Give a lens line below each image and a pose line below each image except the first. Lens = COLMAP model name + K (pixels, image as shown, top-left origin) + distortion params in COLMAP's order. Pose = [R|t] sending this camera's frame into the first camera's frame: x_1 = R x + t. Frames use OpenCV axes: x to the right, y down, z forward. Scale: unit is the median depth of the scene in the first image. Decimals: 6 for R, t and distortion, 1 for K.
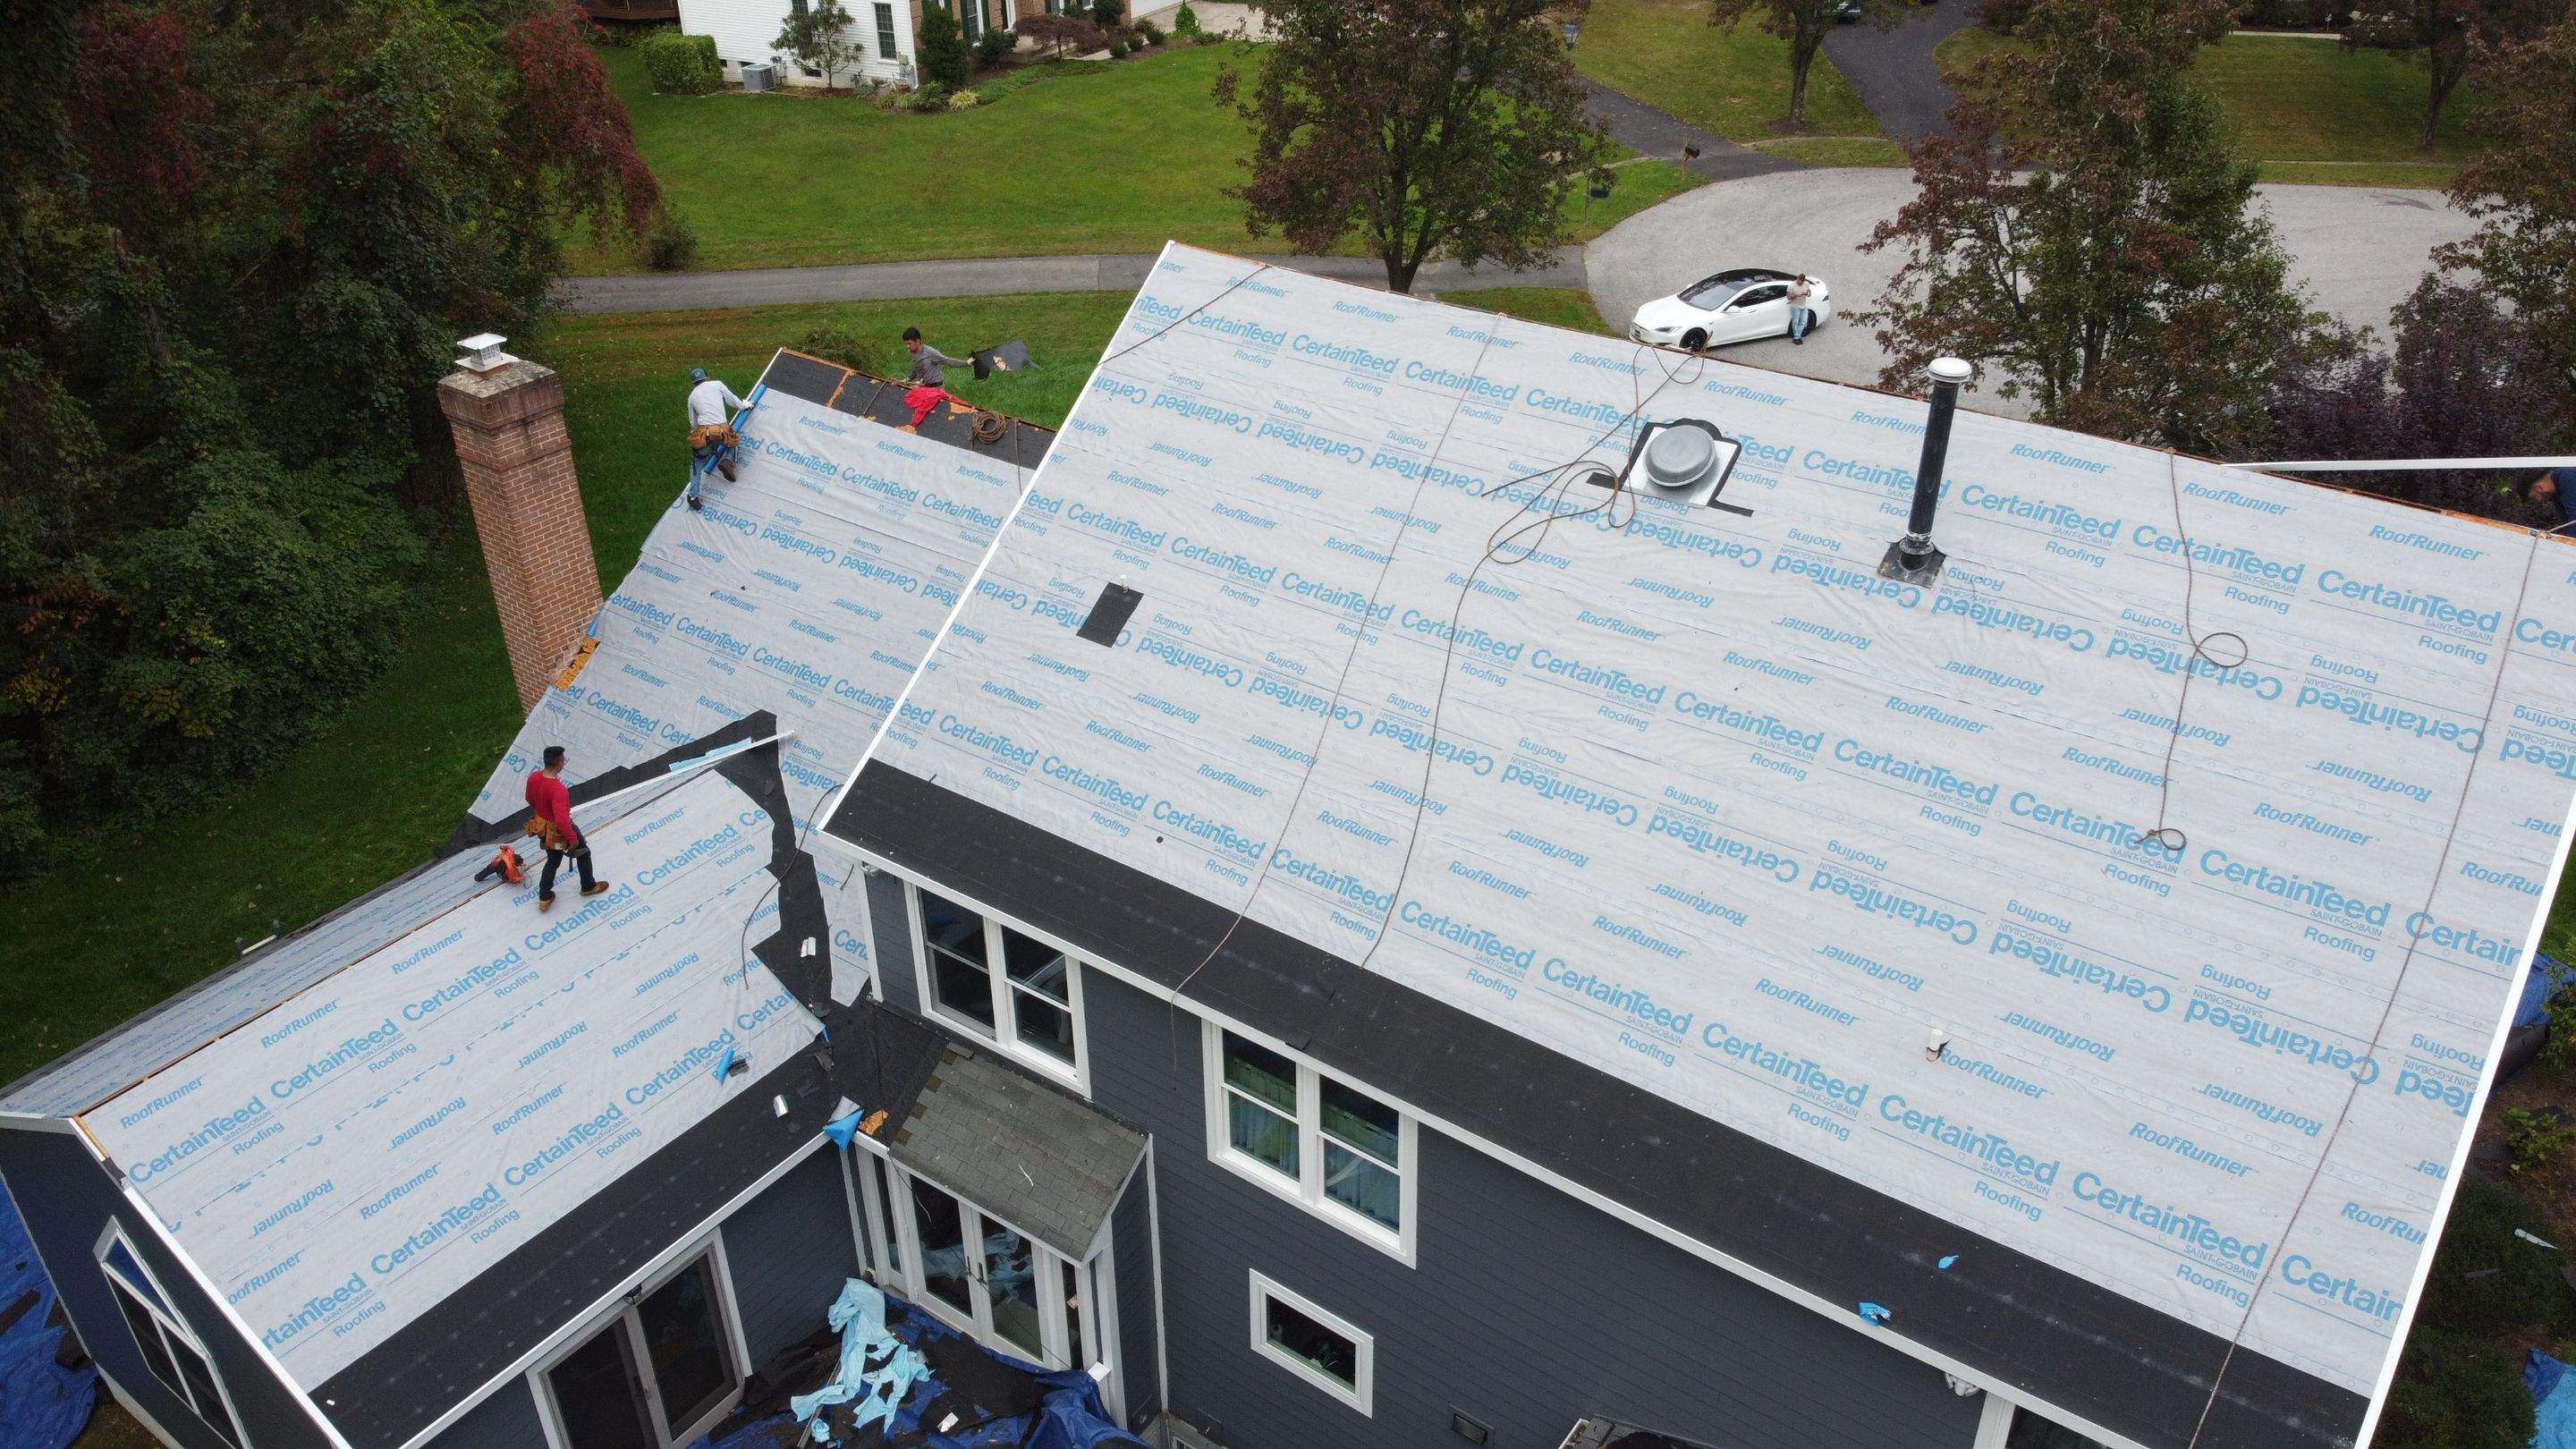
lens RADIAL K [[1910.2, 0, 1300.4], [0, 1910.2, 728.2], [0, 0, 1]] dist [0.260649, -0.624825]
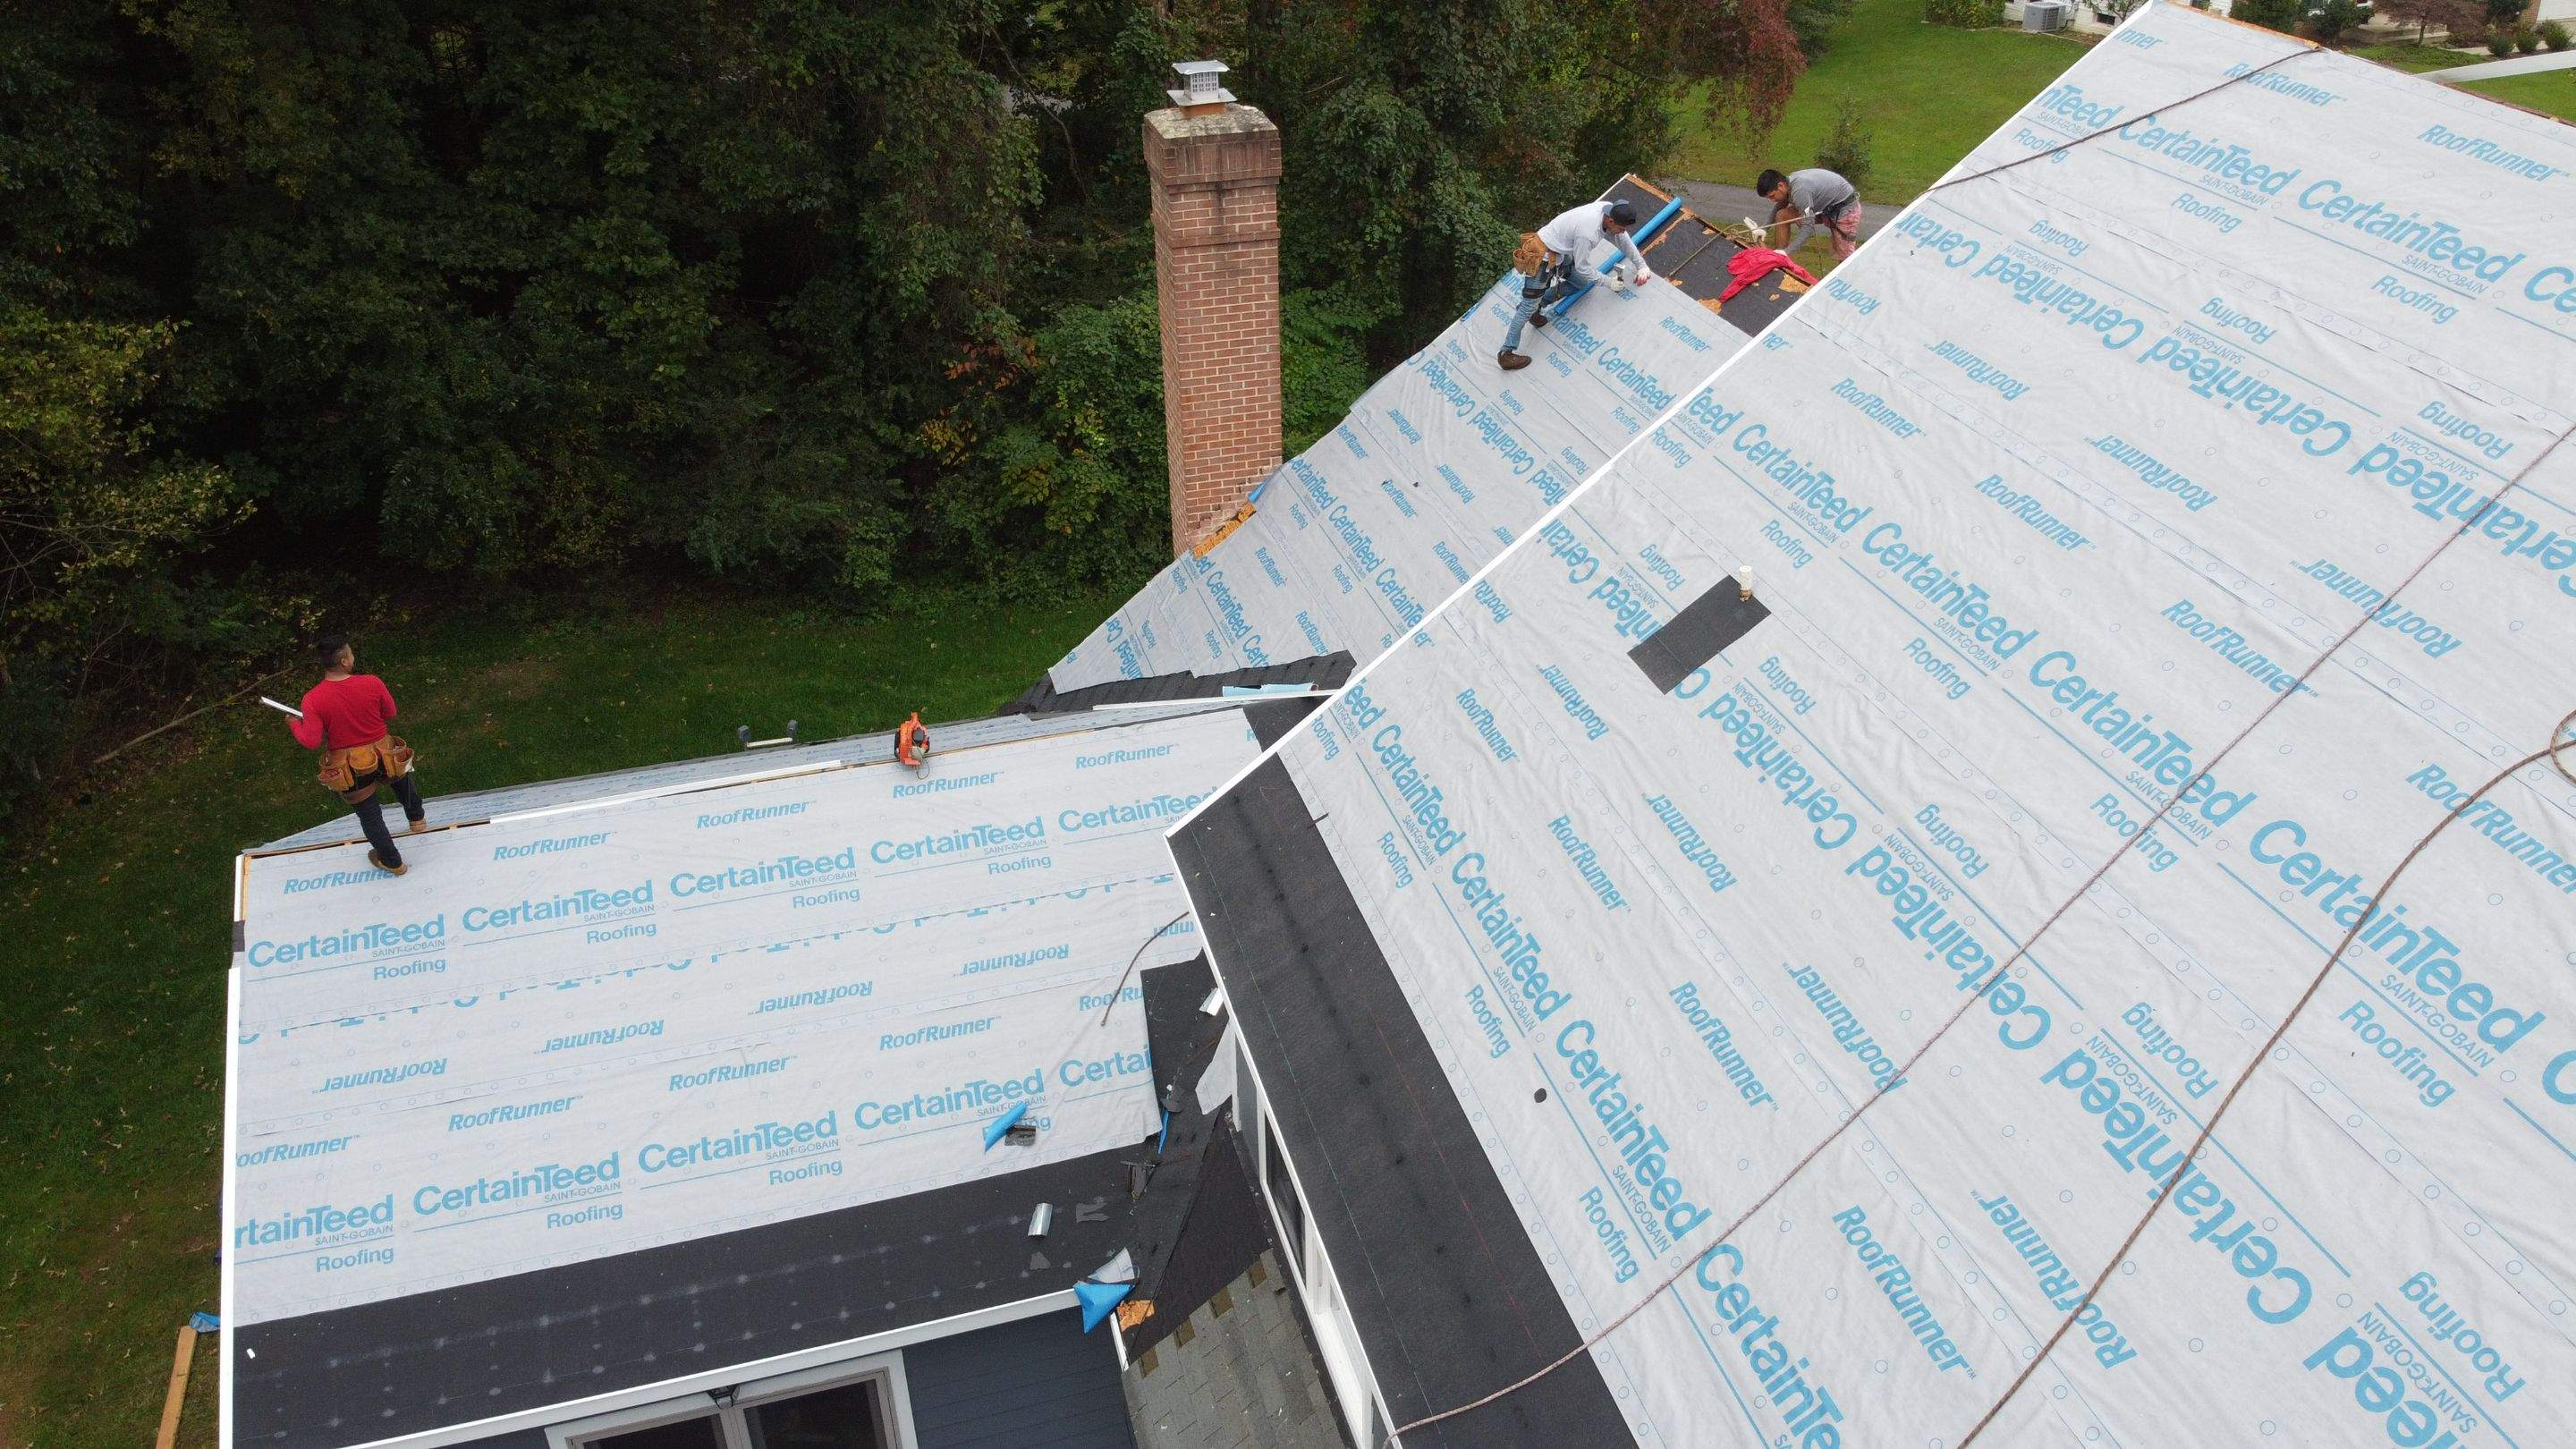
lens RADIAL K [[1894.9, 0, 1307.0], [0, 1894.9, 728.7], [0, 0, 1]] dist [0.163016, -0.334813]
pose [[0.781867, 0.310466, -0.540643, 0.098052], [-0.310430, 0.945912, 0.094254, -0.049272], [0.540663, 0.094138, 0.835955, 0.503959]]
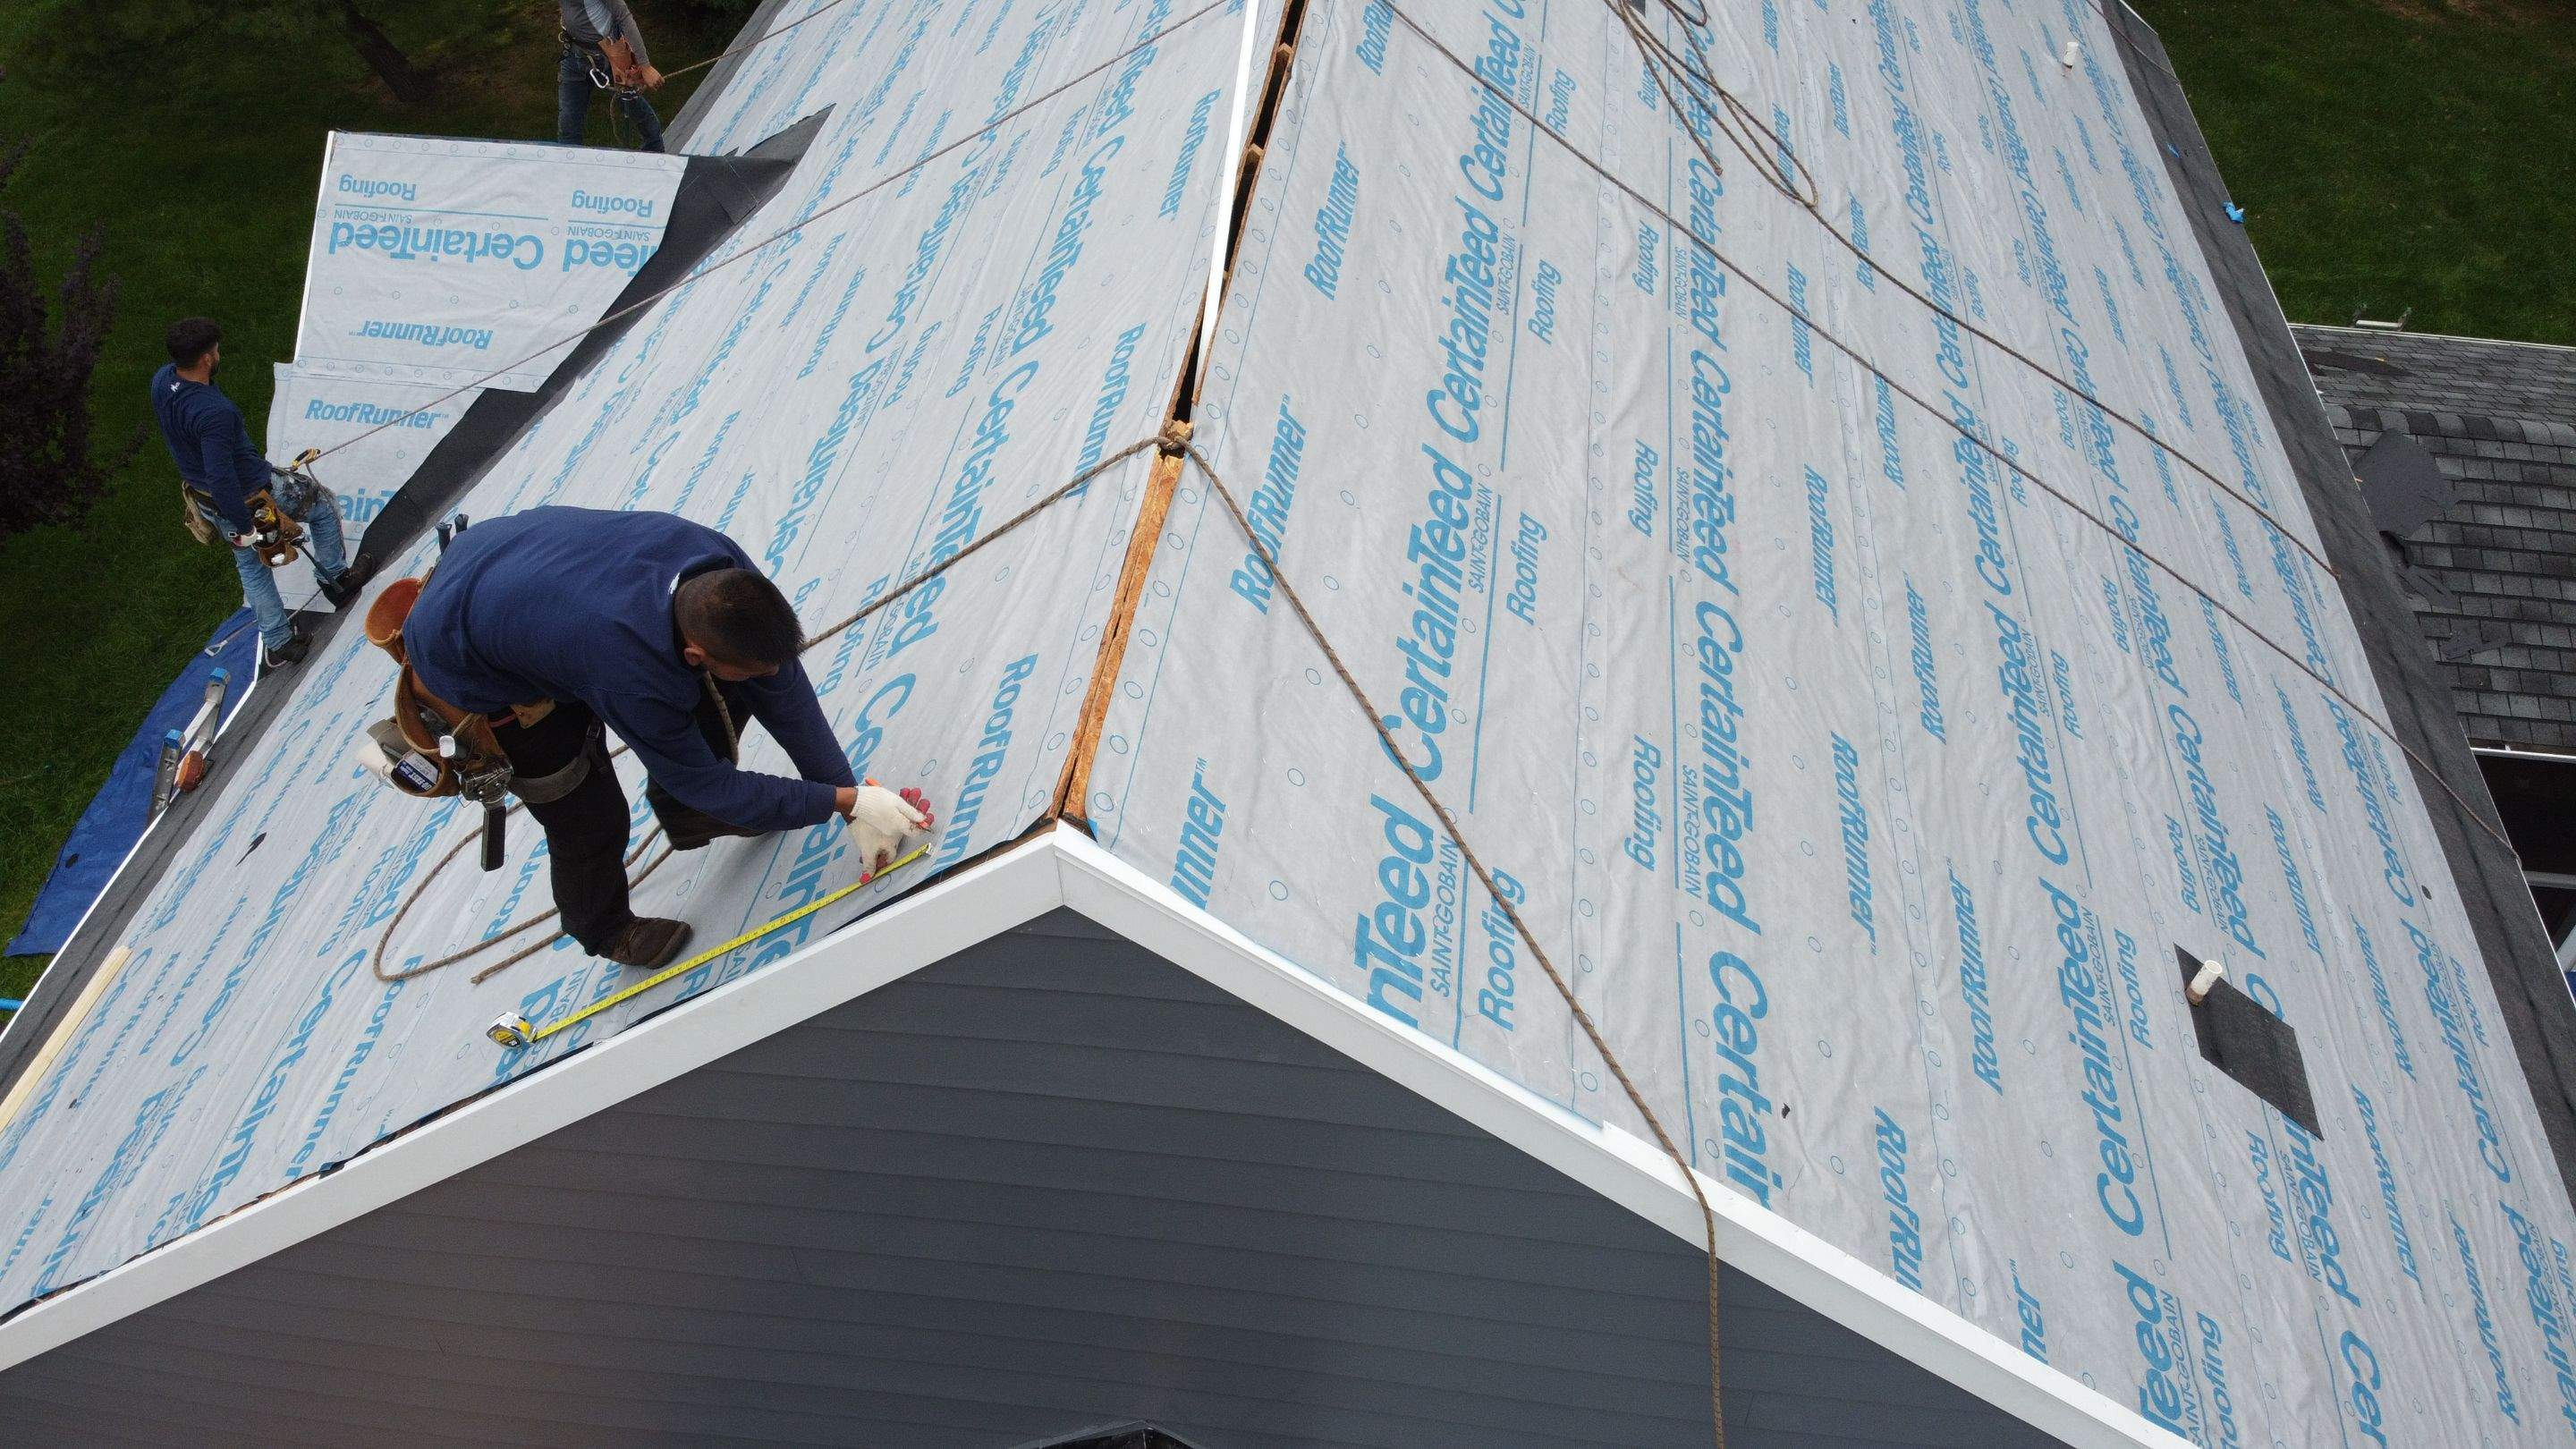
lens RADIAL K [[1910.2, 0, 1300.4], [0, 1910.2, 728.2], [0, 0, 1]] dist [0.260649, -0.624825]
pose [[-0.471955, -0.612832, 0.633794, -0.196471], [0.460048, 0.442067, 0.770021, -0.407362], [-0.752074, 0.654991, 0.073296, 1.026370]]
